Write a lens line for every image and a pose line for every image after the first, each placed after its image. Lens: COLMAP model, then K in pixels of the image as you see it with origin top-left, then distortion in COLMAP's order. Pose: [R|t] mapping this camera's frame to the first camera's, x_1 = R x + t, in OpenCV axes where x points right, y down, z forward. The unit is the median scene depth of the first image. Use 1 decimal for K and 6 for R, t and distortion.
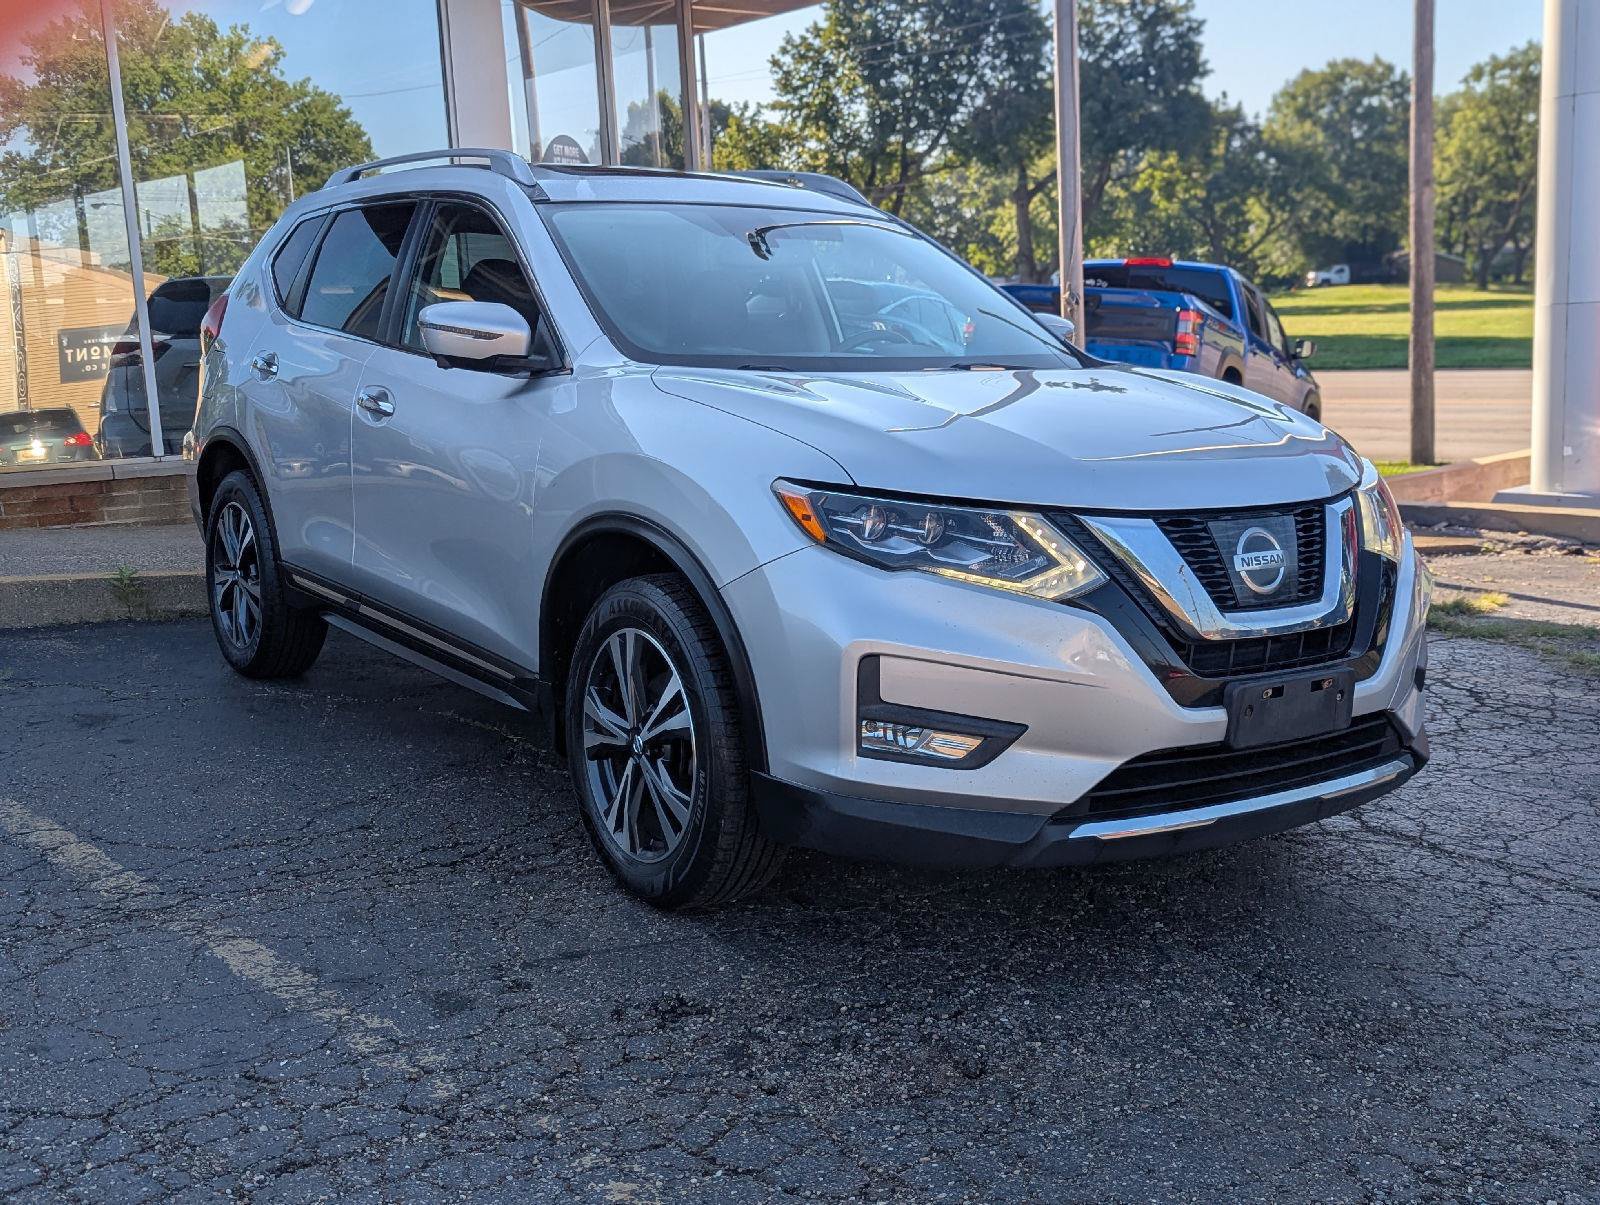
lens RADIAL K [[1686.2, 0, 776.1], [0, 1686.2, 599.9], [0, 0, 1]] dist [0.058948, -0.039235]
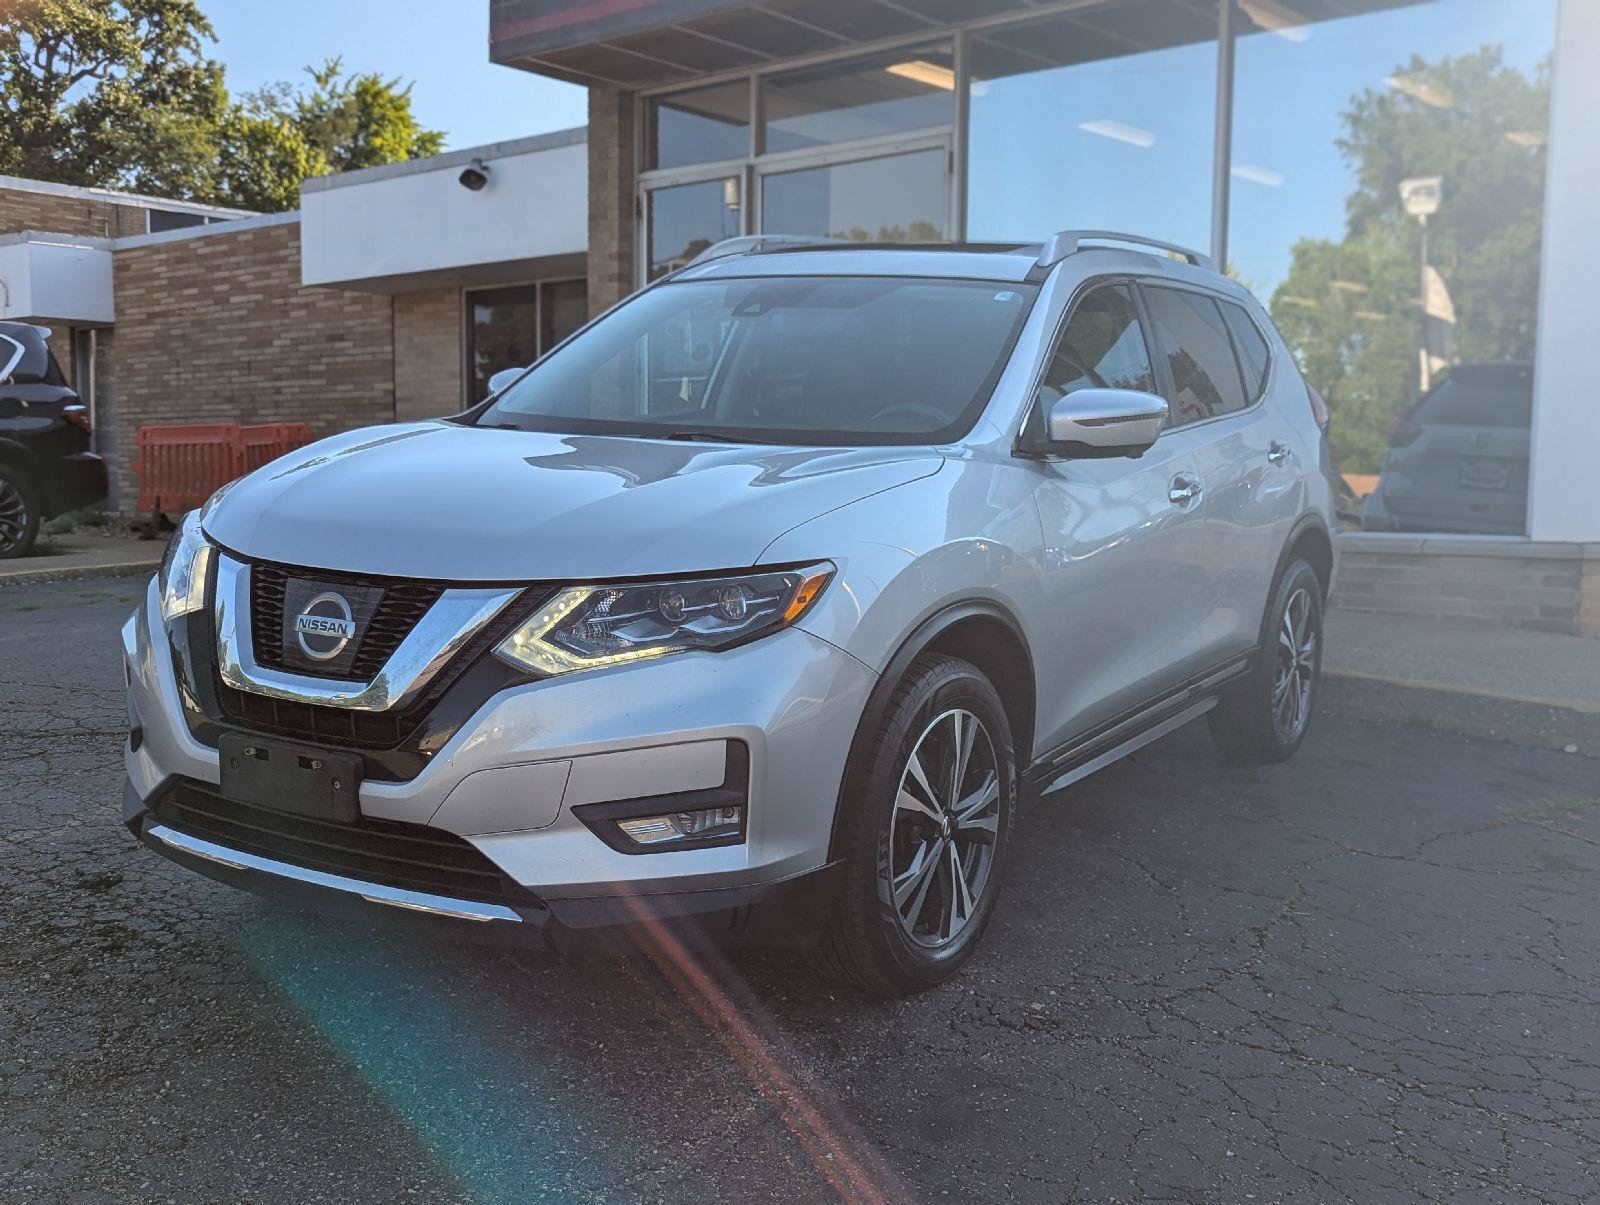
lens RADIAL K [[1683.4, 0, 793.3], [0, 1683.4, 619.5], [0, 0, 1]] dist [0.056983, -0.029961]
pose [[0.384955, 0.121194, -0.914944, 1.055141], [-0.164456, 0.984483, 0.061211, -0.108117], [0.908165, 0.126904, 0.398913, 0.709202]]
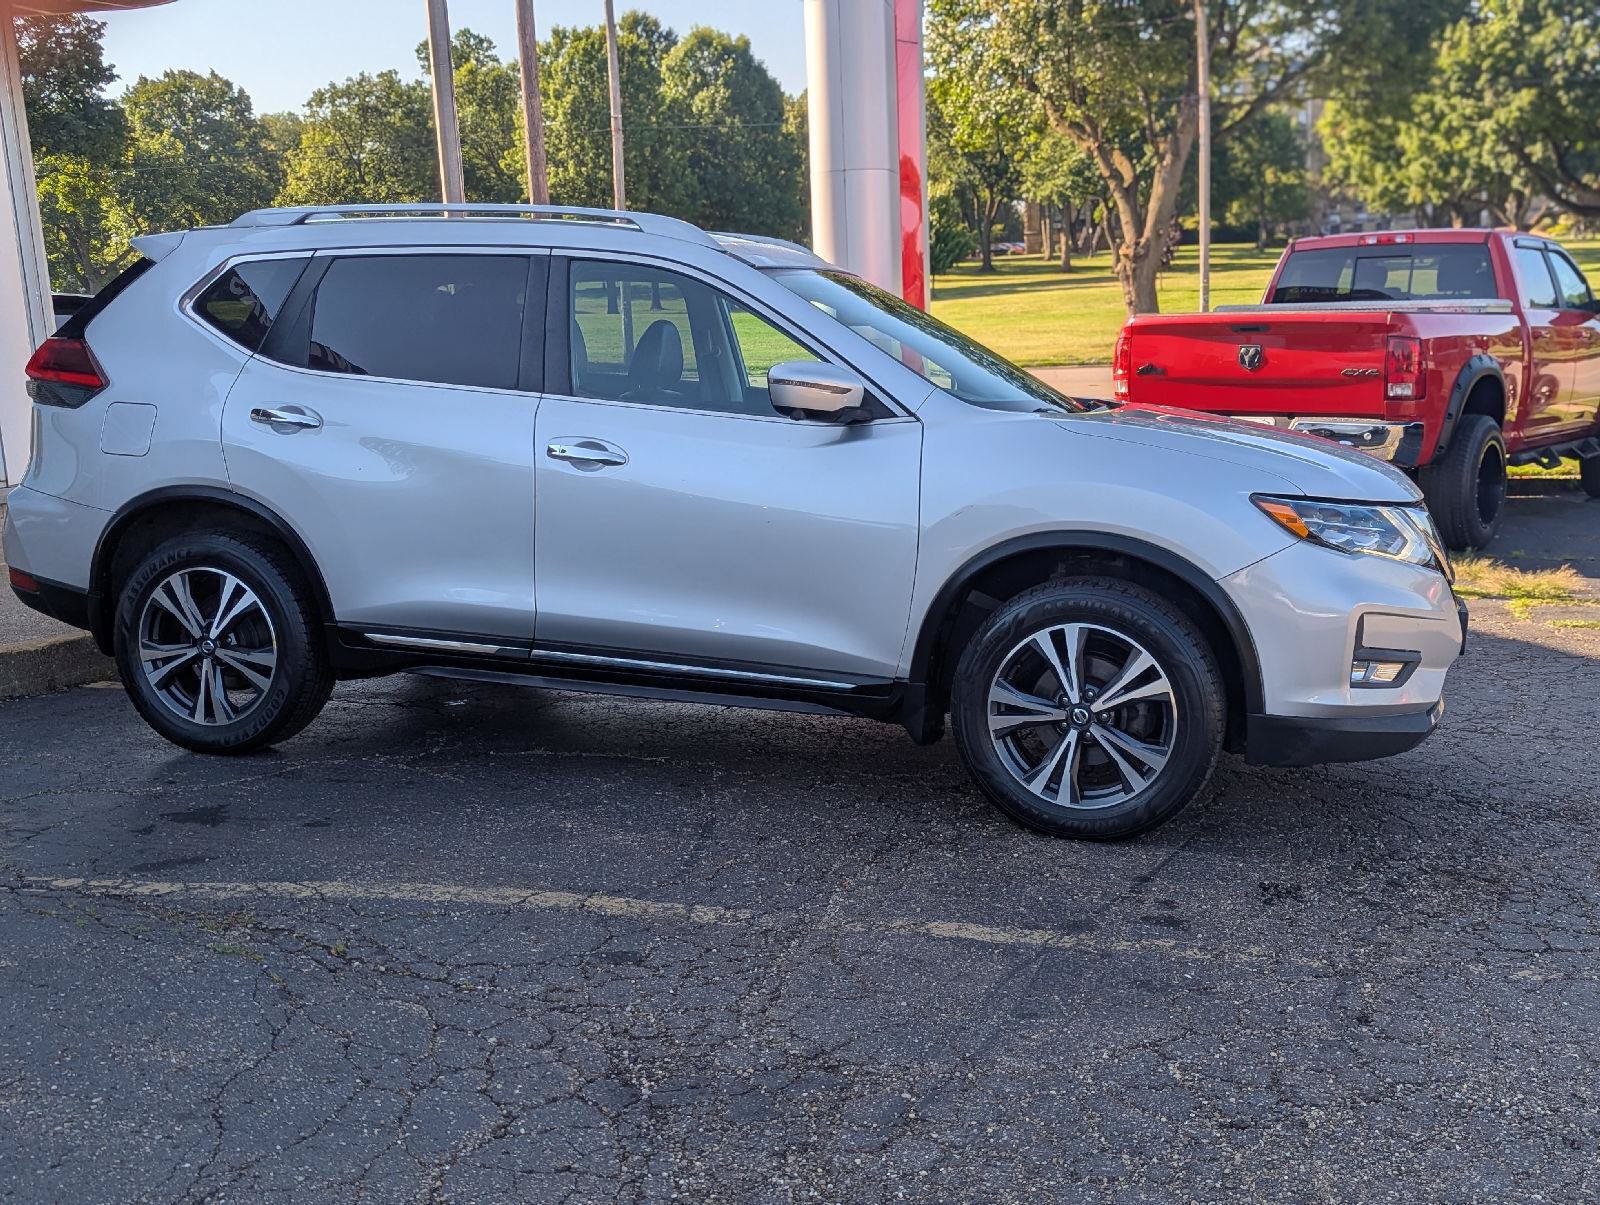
lens RADIAL K [[1686.2, 0, 776.1], [0, 1686.2, 599.9], [0, 0, 1]] dist [0.058948, -0.039235]
pose [[0.796742, -0.094958, 0.596813, -0.895725], [0.098555, 0.994773, 0.026706, -0.049392], [-0.596229, 0.037541, 0.801936, 0.116042]]
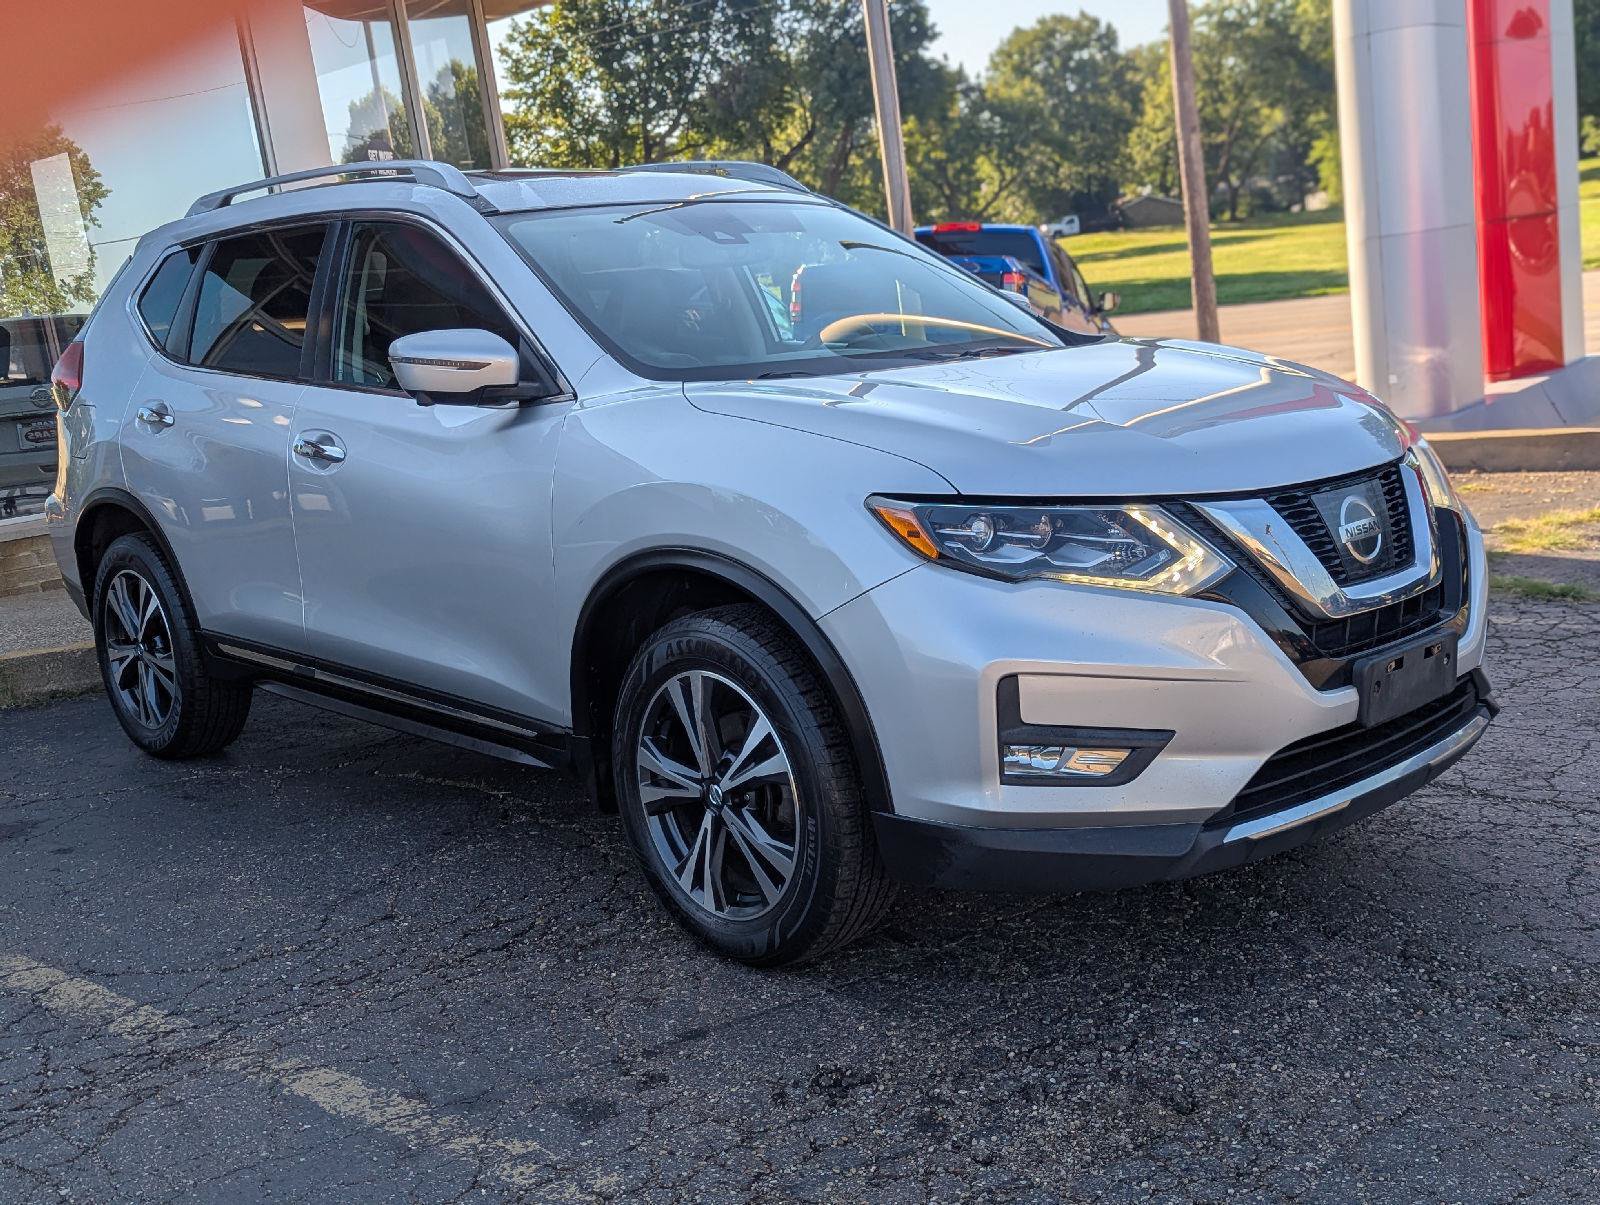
lens RADIAL K [[1683.4, 0, 793.3], [0, 1683.4, 619.5], [0, 0, 1]] dist [0.056983, -0.029961]
pose [[0.984392, -0.109293, 0.137941, -0.140502], [0.106311, 0.993915, 0.028827, -0.028409], [-0.140253, -0.013712, 0.990021, 0.075314]]
